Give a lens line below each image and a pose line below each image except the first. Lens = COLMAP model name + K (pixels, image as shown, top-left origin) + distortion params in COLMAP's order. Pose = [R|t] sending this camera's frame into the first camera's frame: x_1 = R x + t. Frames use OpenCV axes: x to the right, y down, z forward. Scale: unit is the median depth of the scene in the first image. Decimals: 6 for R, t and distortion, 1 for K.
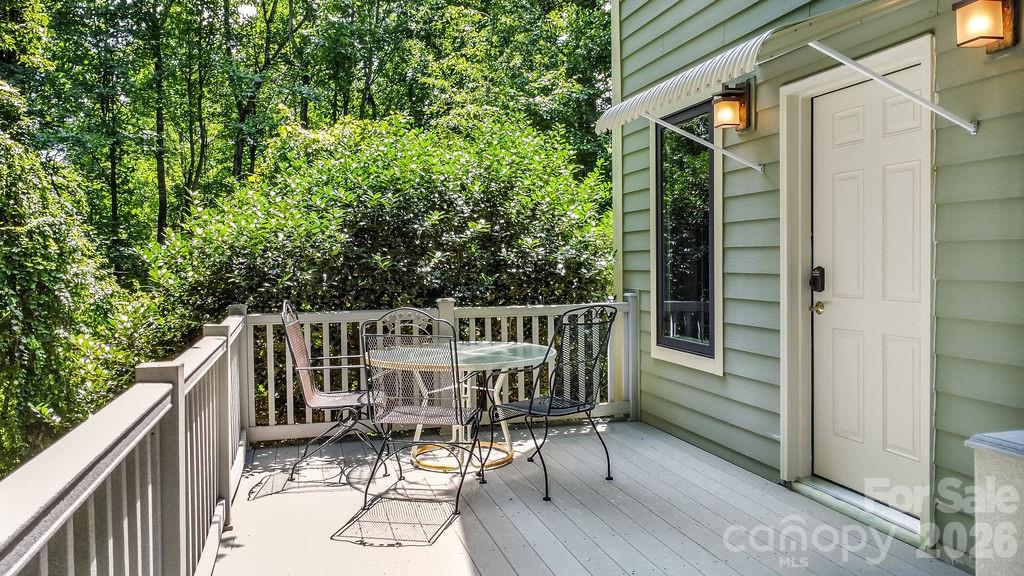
lens RADIAL K [[765.2, 0, 512.0], [0, 765.2, 288.0], [0, 0, 1]] dist [0.003195, 0.005578]
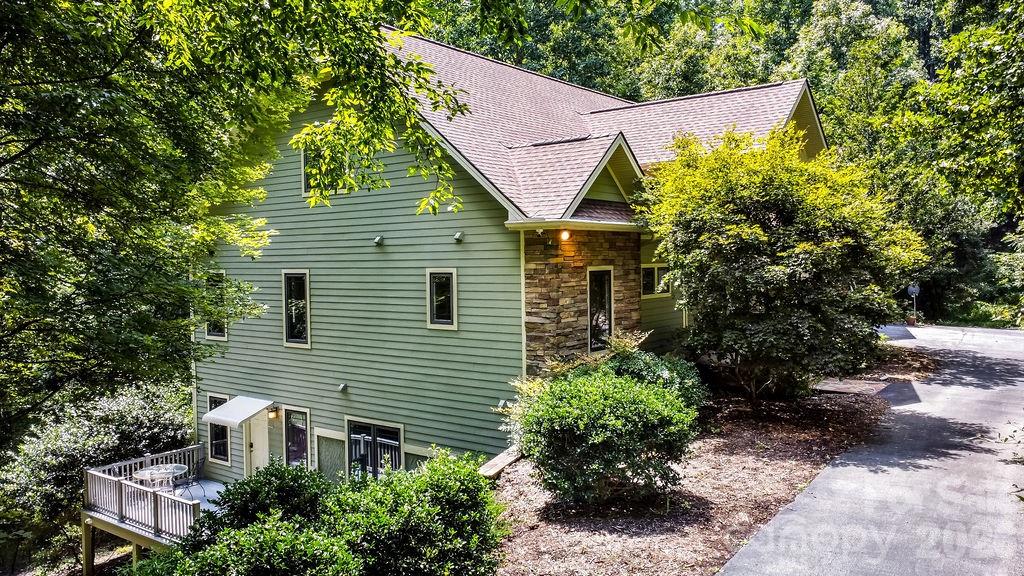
lens RADIAL K [[765.2, 0, 512.0], [0, 765.2, 288.0], [0, 0, 1]] dist [0.003195, 0.005578]
pose [[0.792588, -0.022332, 0.609349, -0.820099], [0.028001, 0.999608, 0.000213, -0.648828], [-0.609114, 0.016894, 0.792902, -2.589379]]
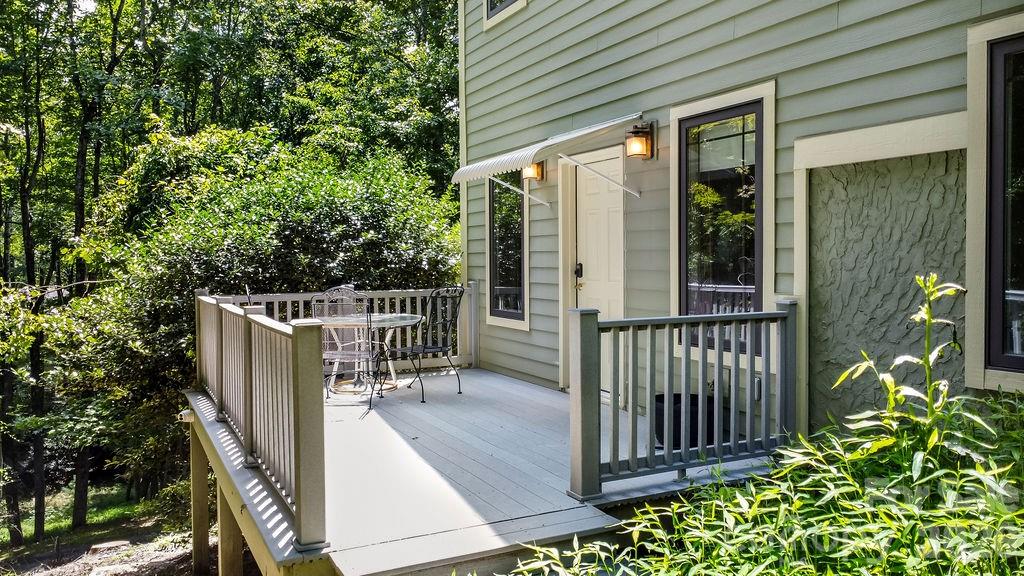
lens RADIAL K [[765.2, 0, 512.0], [0, 765.2, 288.0], [0, 0, 1]] dist [0.003195, 0.005578]
pose [[0.979391, -0.003777, 0.201940, -0.068925], [0.003473, 0.999992, 0.001862, 0.016946], [-0.201946, -0.001122, 0.979396, -0.460909]]
